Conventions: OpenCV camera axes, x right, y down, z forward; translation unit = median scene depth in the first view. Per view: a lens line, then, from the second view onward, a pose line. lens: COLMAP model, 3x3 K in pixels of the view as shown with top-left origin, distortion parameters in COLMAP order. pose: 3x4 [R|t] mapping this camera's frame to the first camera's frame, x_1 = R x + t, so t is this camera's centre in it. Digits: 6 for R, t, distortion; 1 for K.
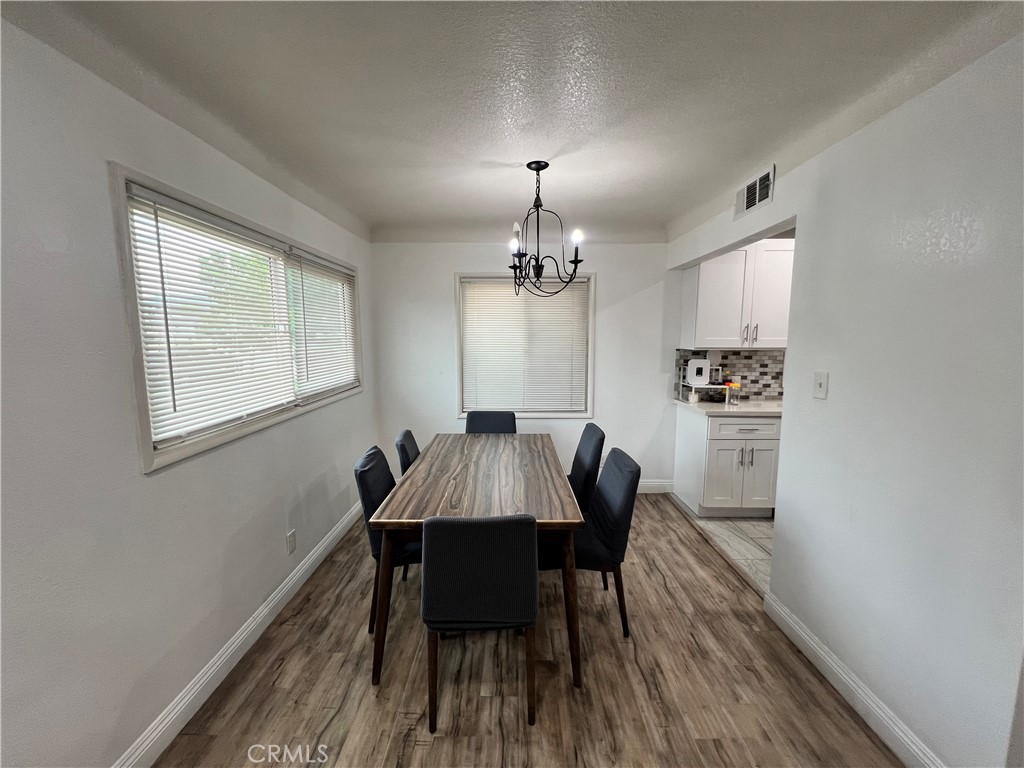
lens RADIAL K [[411.6, 0, 513.5], [0, 411.6, 388.8], [0, 0, 1]] dist [-0.005174, 0.001340]
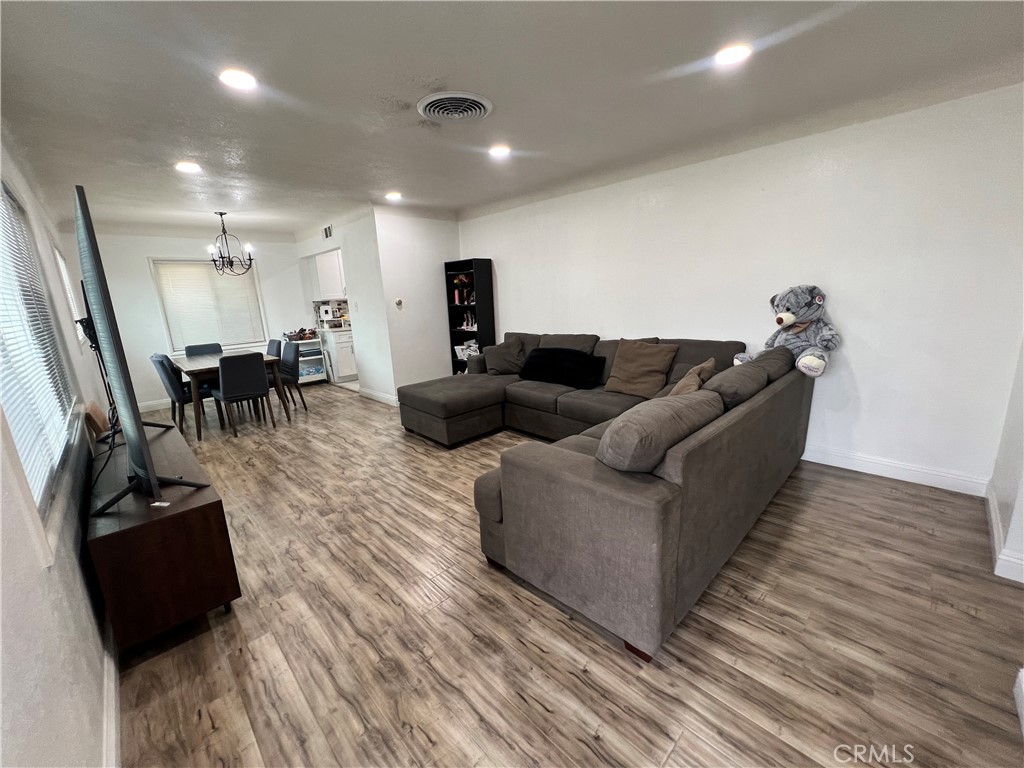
lens RADIAL K [[411.6, 0, 509.1], [0, 411.6, 385.6], [0, 0, 1]] dist [-0.005174, 0.001340]
pose [[0.718919, -0.185715, 0.669825, -0.297093], [0.136810, 0.982603, 0.125598, 0.174974], [-0.681497, 0.001344, 0.731820, -1.020953]]
